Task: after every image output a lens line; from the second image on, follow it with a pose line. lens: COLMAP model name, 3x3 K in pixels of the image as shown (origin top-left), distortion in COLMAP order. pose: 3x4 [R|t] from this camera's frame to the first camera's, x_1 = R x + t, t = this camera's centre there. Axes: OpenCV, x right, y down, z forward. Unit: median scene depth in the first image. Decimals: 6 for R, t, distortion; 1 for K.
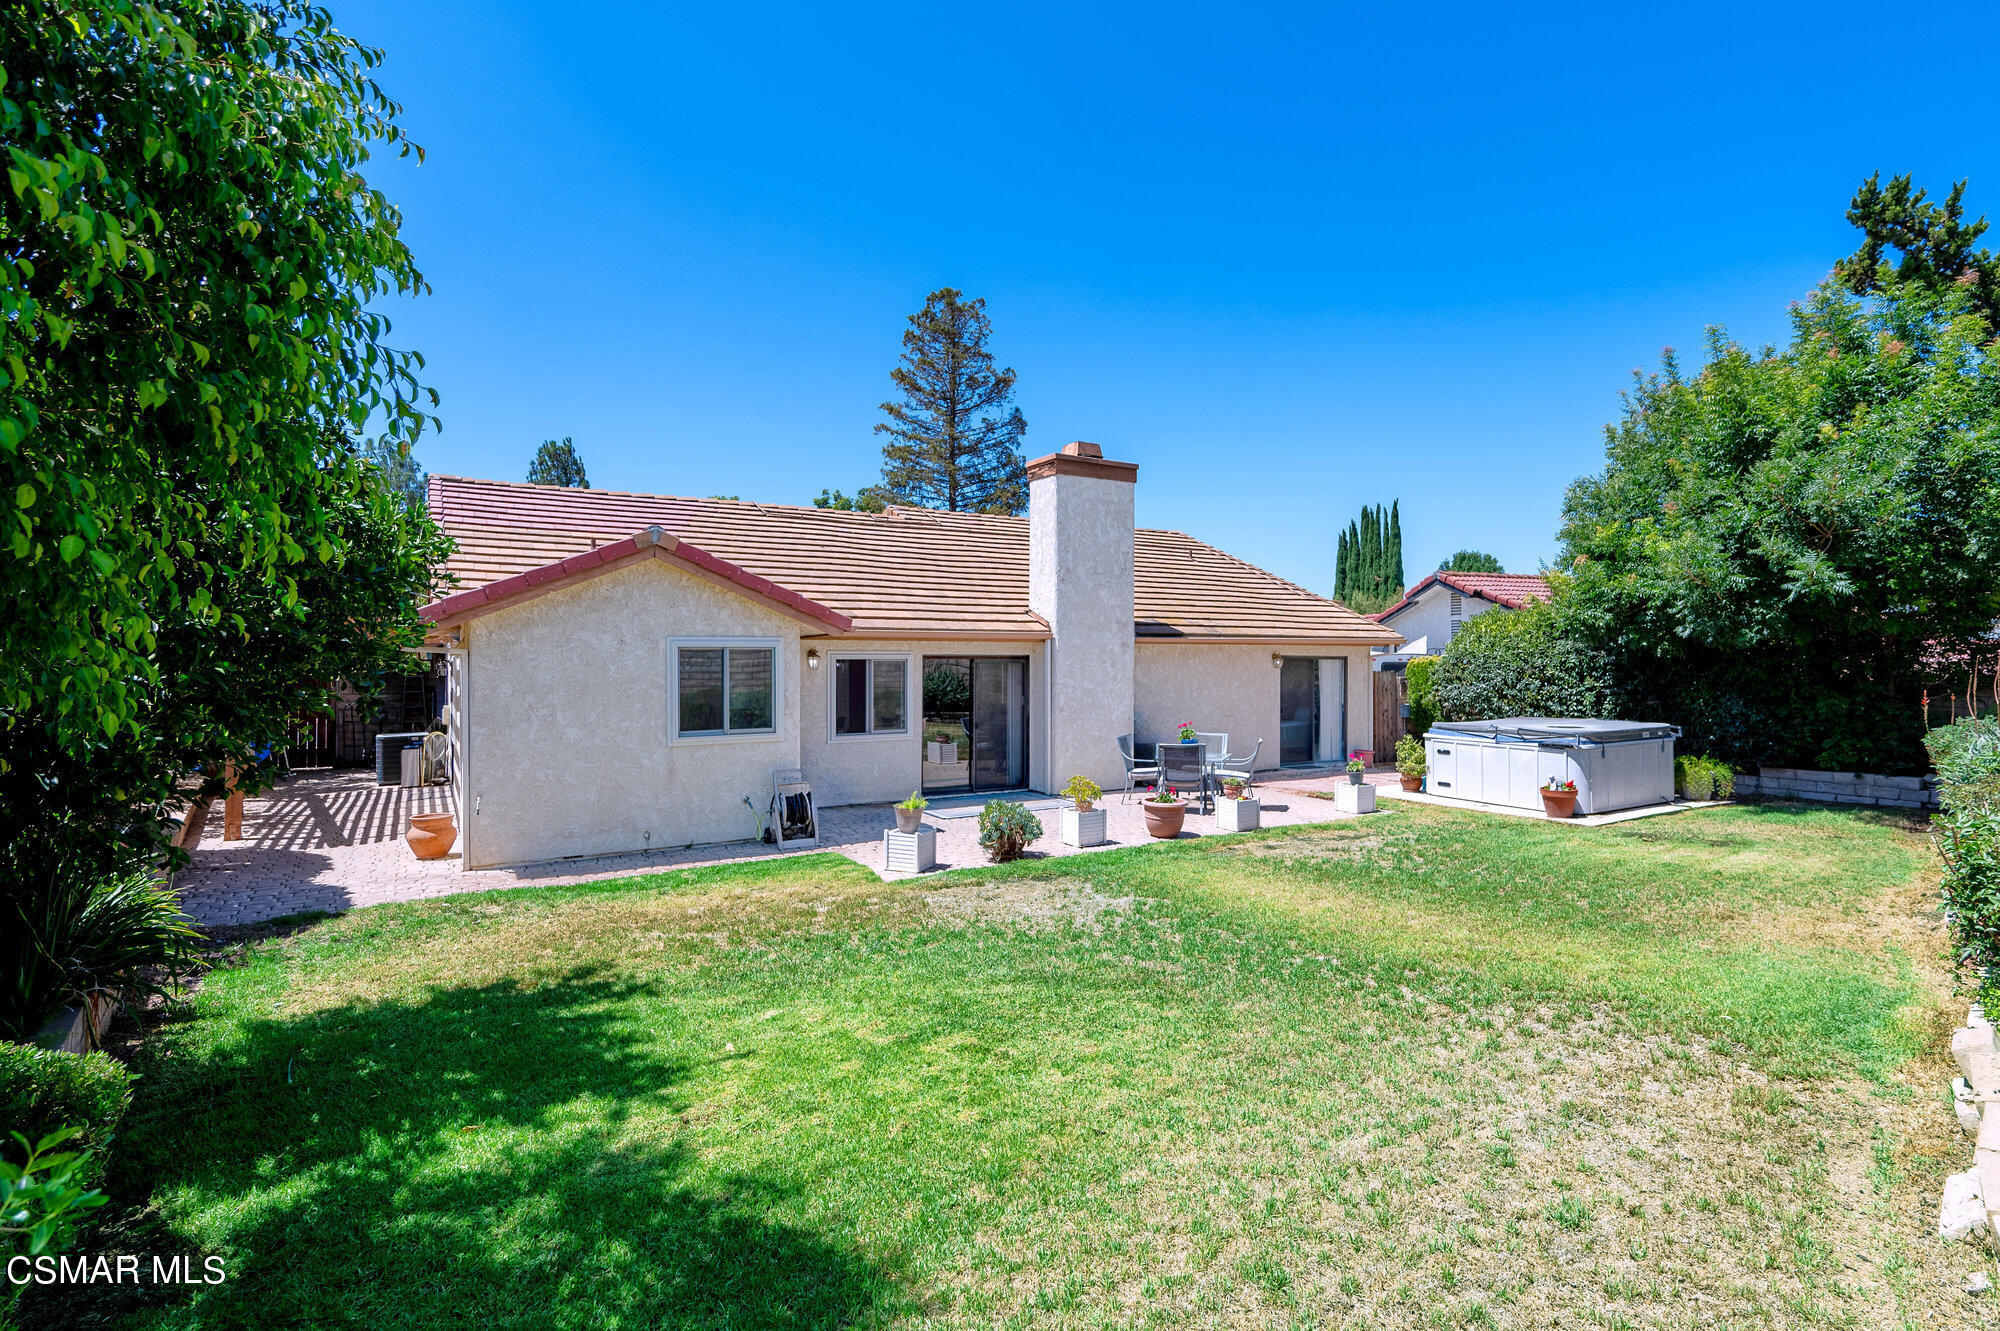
lens RADIAL K [[931.8, 0, 1000.0], [0, 931.8, 665.5], [0, 0, 1]] dist [-0.000985, -0.000066]
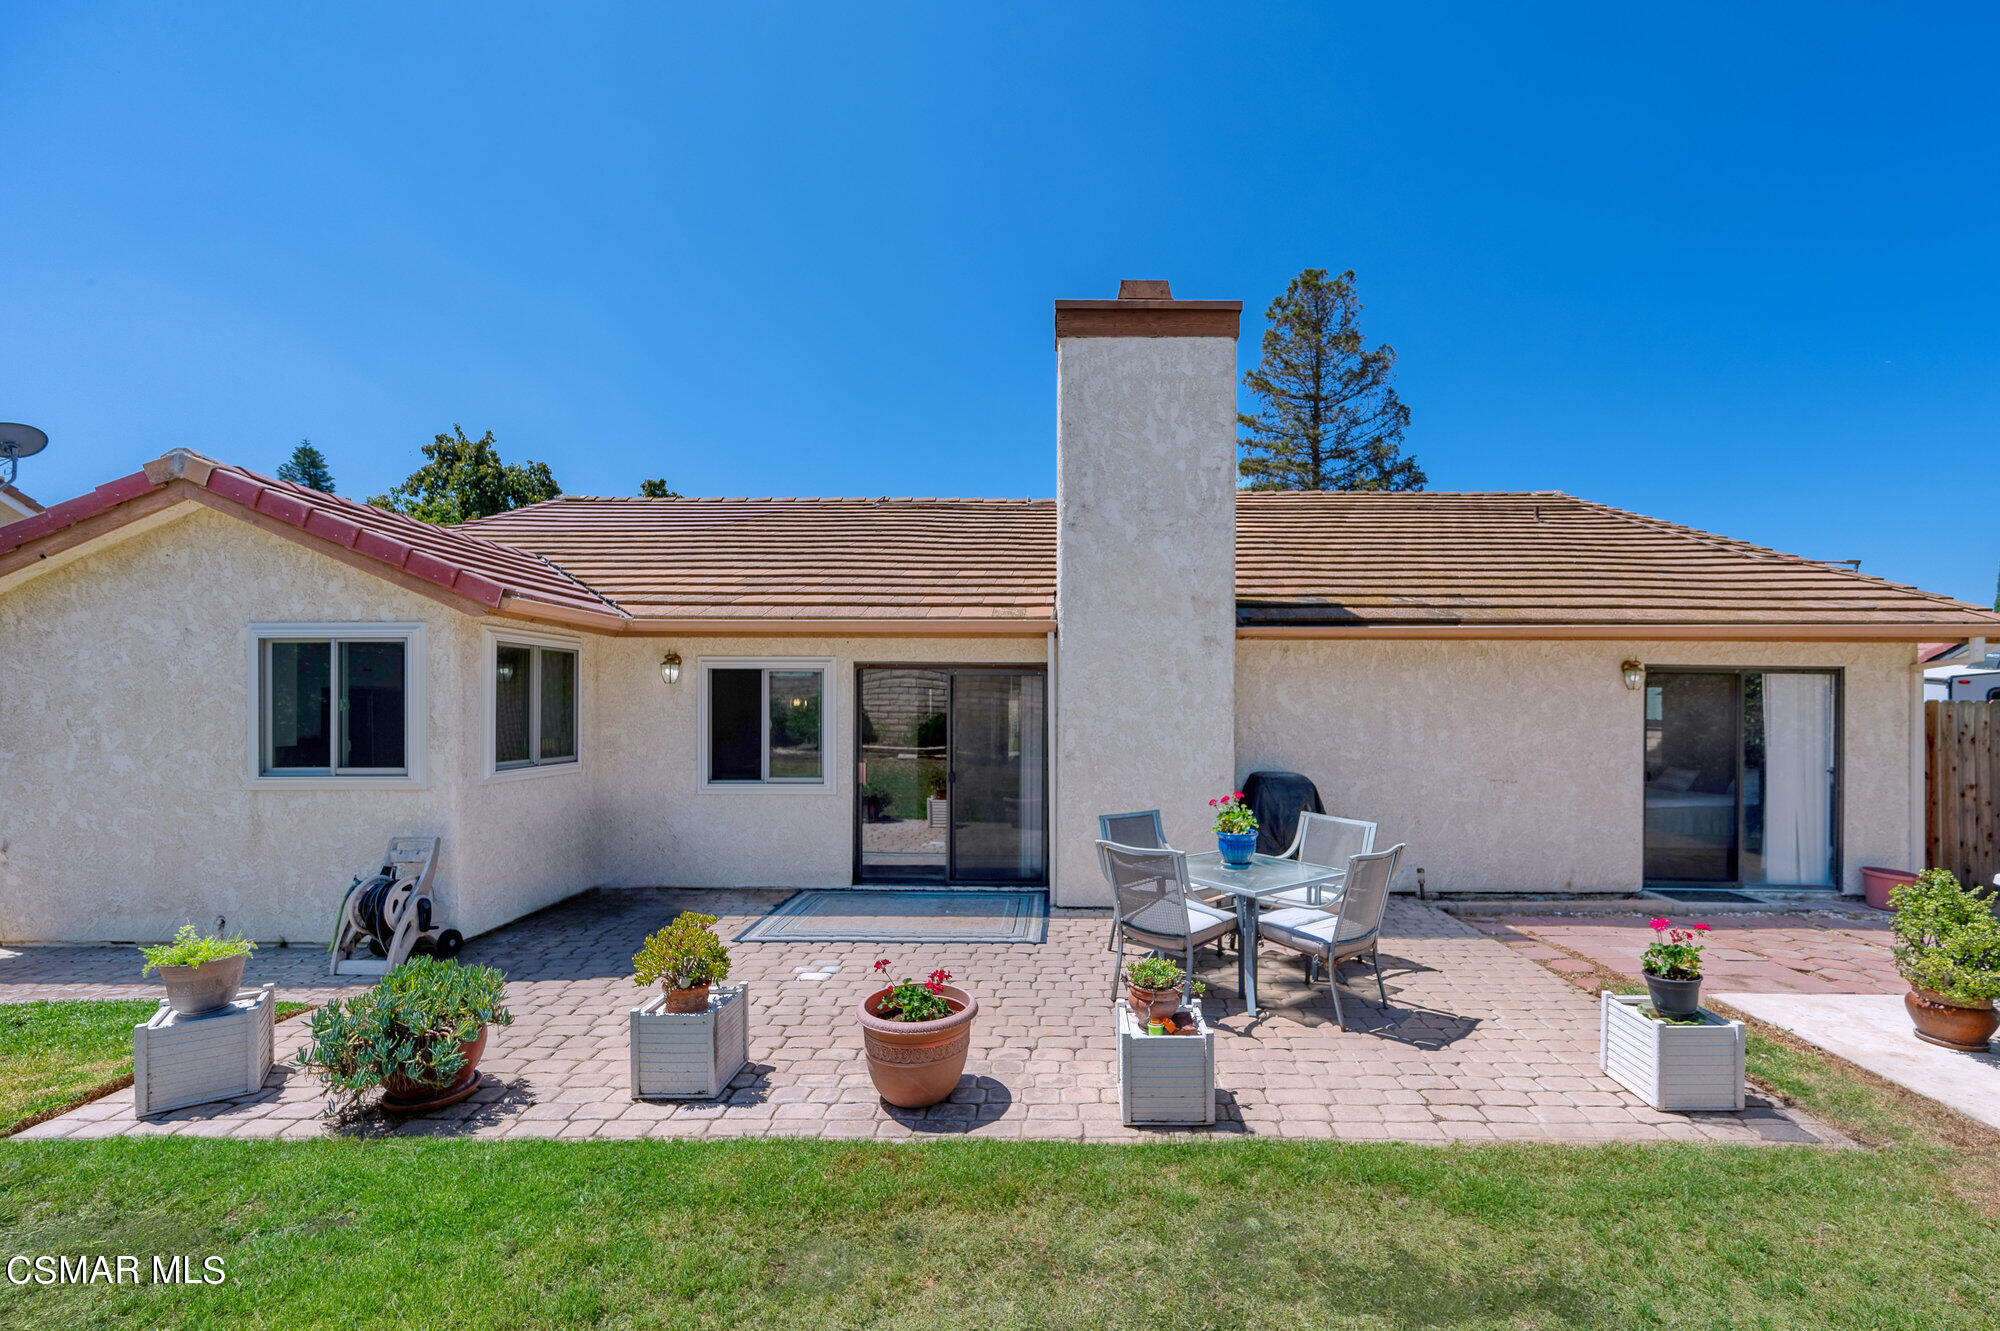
lens RADIAL K [[815.1, 0, 1005.0], [0, 815.1, 695.3], [0, 0, 1]] dist [0.002579, 0.000351]
pose [[0.857093, 0.003056, -0.515152, 0.306535], [-0.007776, 0.999945, -0.007005, 0.015331], [0.515102, 0.010010, 0.857070, 0.599318]]
